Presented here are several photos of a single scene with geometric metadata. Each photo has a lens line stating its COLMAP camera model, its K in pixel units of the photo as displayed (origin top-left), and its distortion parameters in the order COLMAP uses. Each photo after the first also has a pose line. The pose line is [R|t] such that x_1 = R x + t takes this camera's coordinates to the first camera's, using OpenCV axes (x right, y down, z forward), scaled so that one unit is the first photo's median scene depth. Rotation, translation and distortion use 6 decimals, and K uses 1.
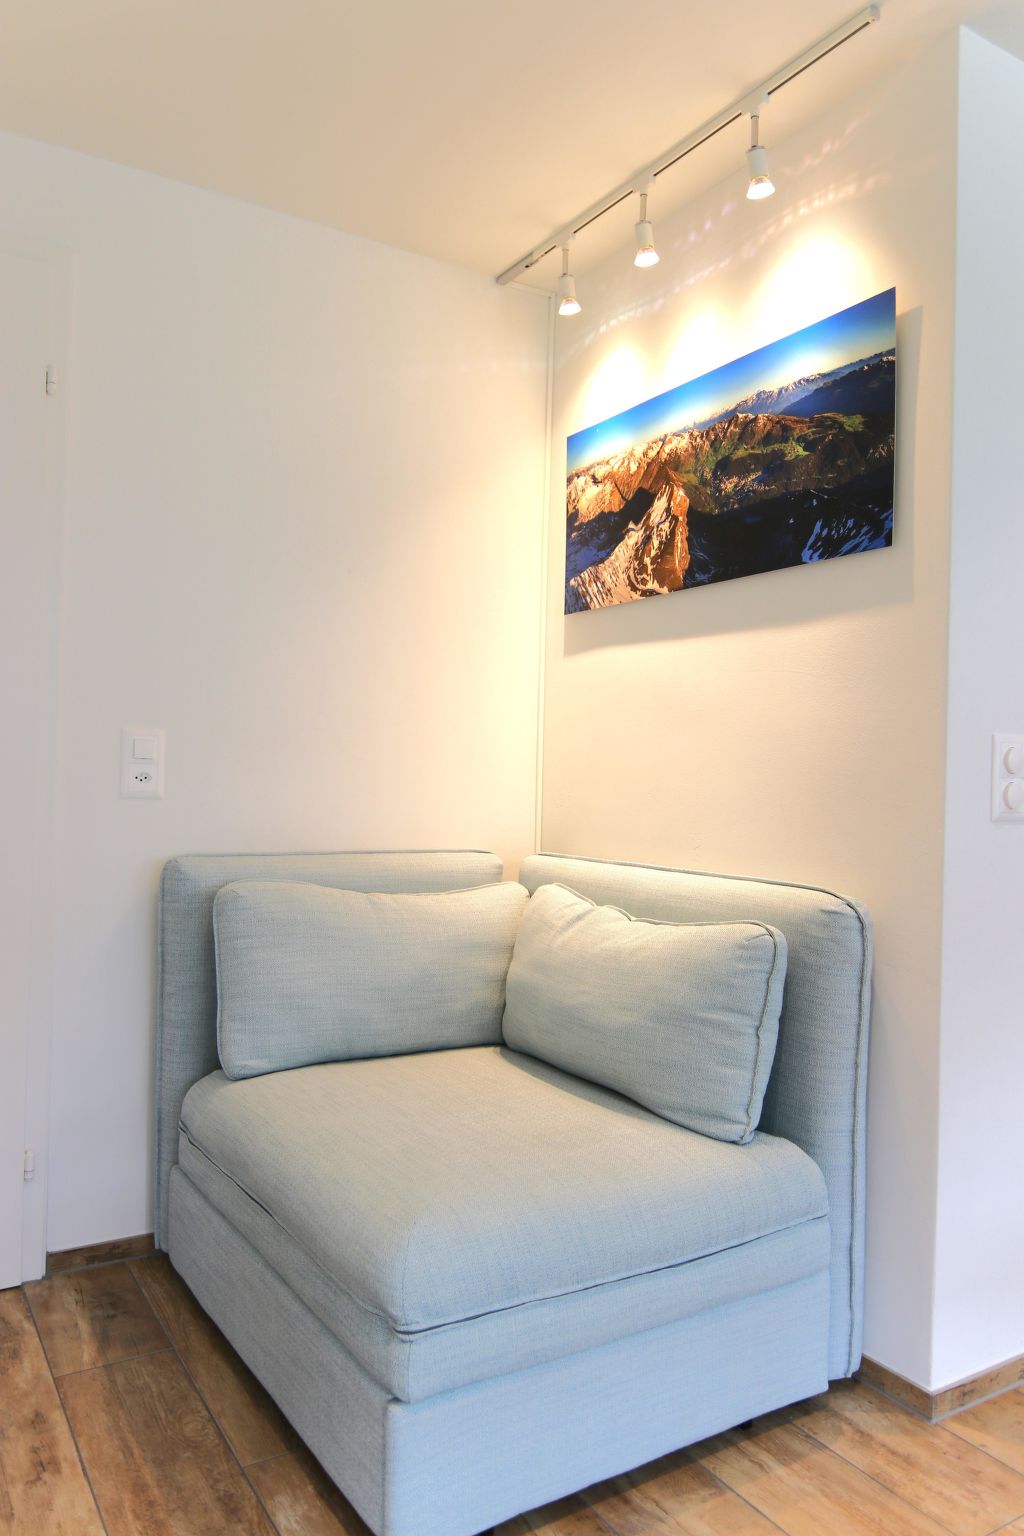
lens RADIAL K [[1145.5, 0, 512.0], [0, 1145.5, 768.0], [0, 0, 1]] dist [-0.007977, -0.006158]
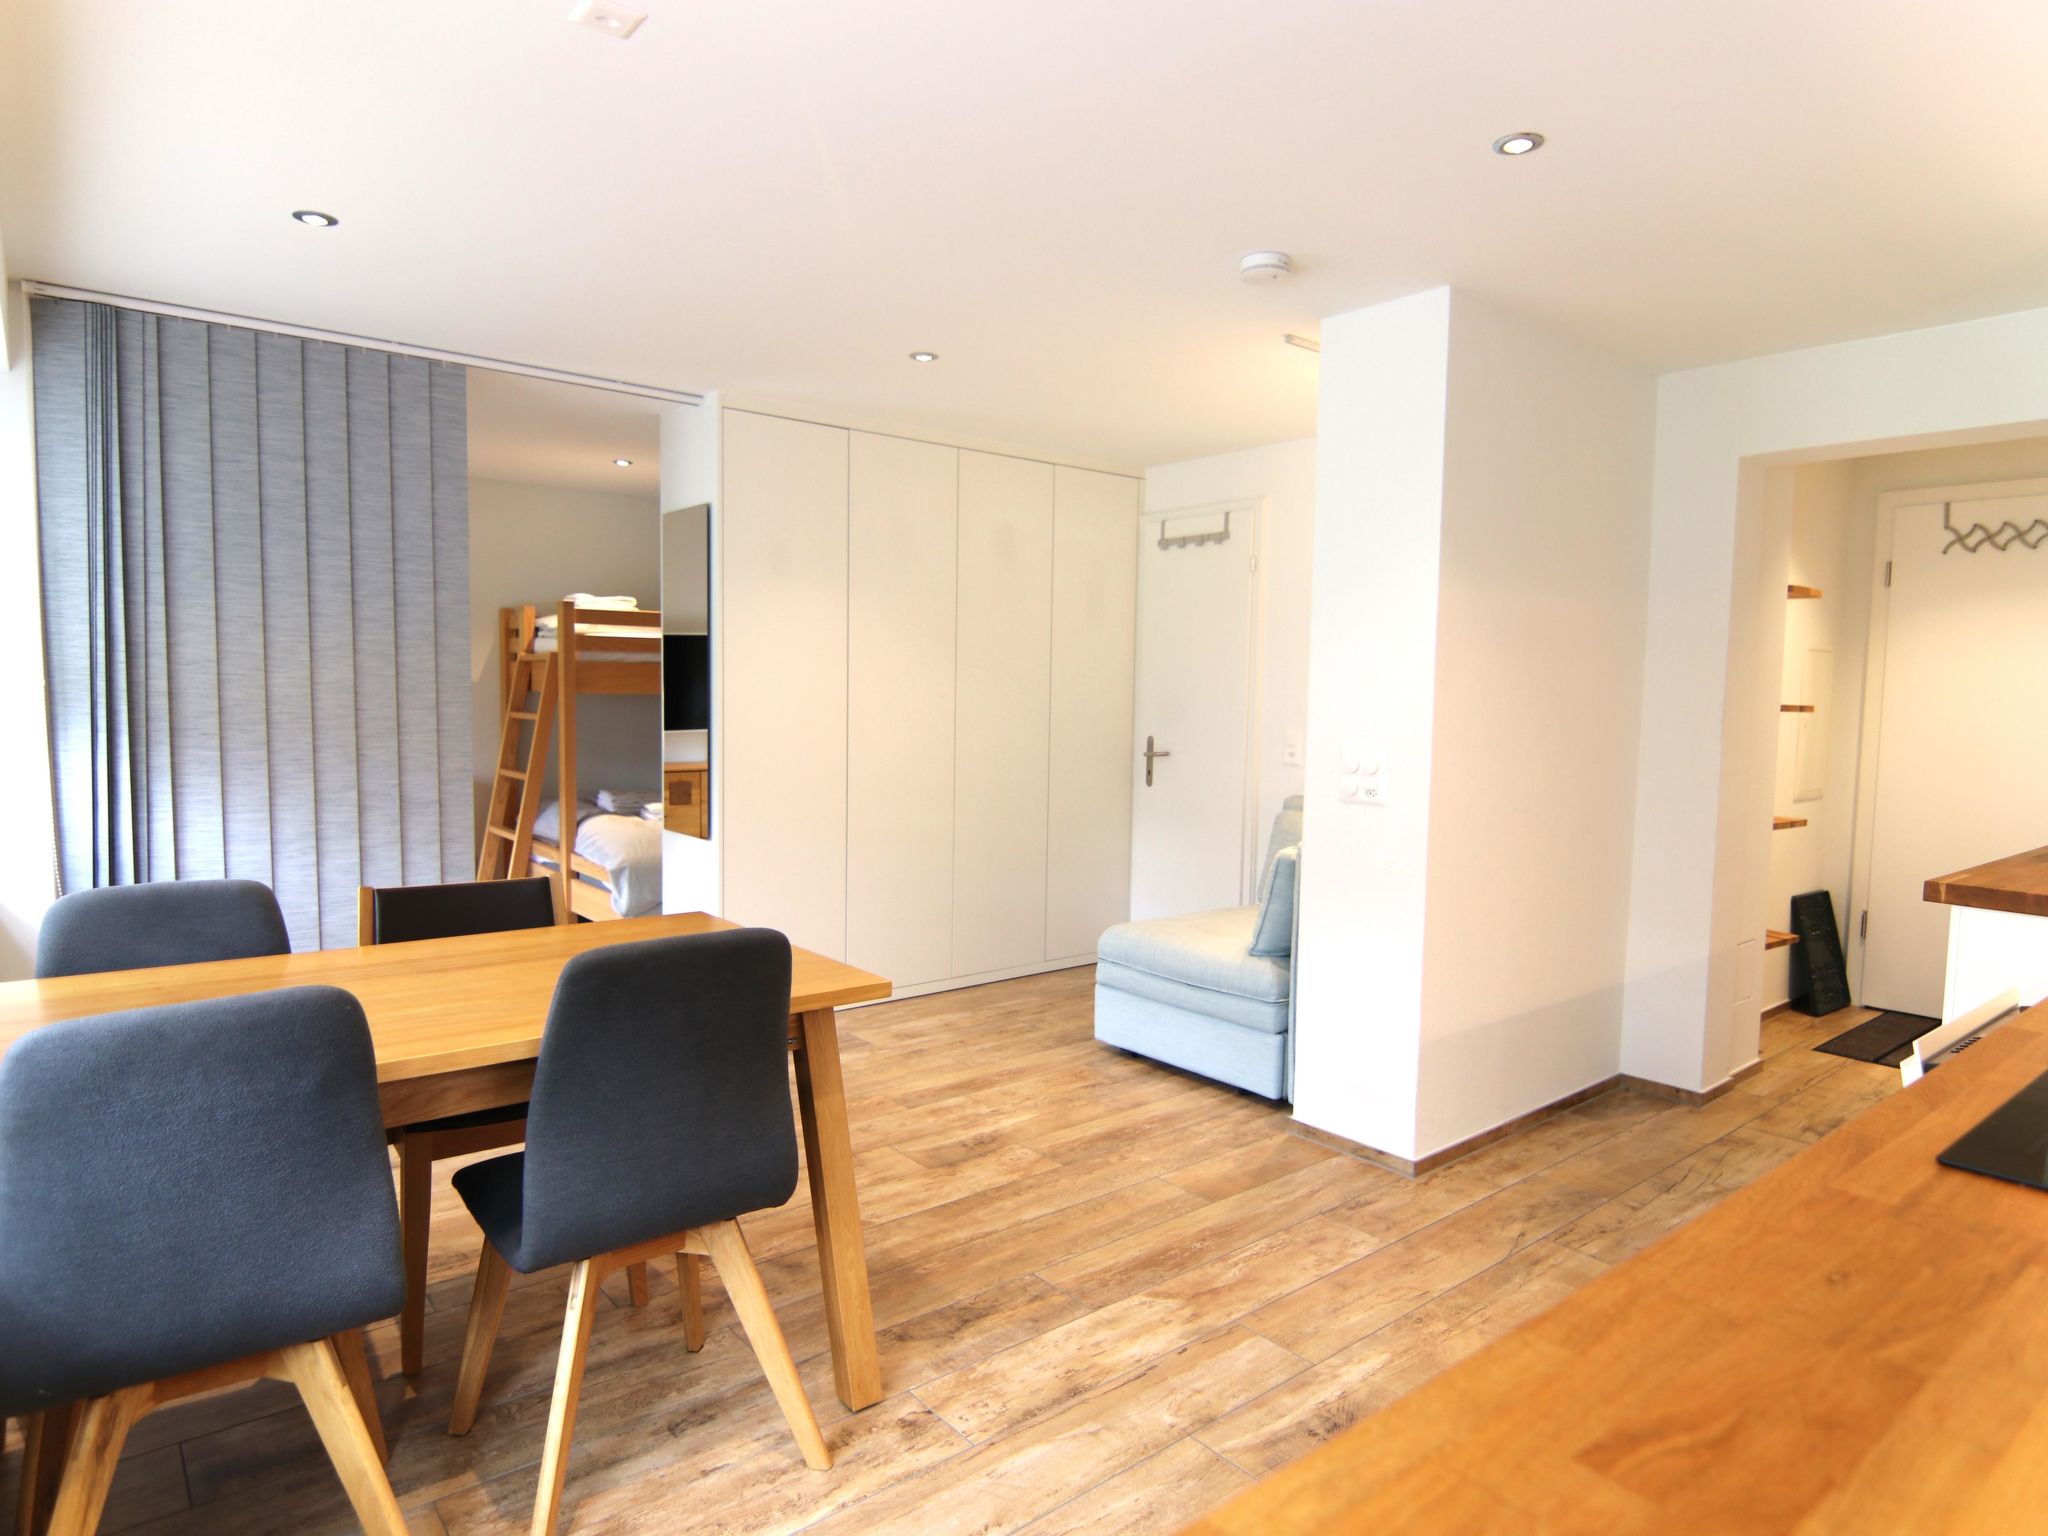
lens RADIAL K [[1182.5, 0, 1024.0], [0, 1182.5, 768.0], [0, 0, 1]] dist [-0.001153, -0.000228]
pose [[0.126785, 0.052167, -0.990558, 2.281695], [-0.002901, 0.998631, 0.052221, -0.102098], [0.991926, -0.003748, 0.126762, 0.379204]]
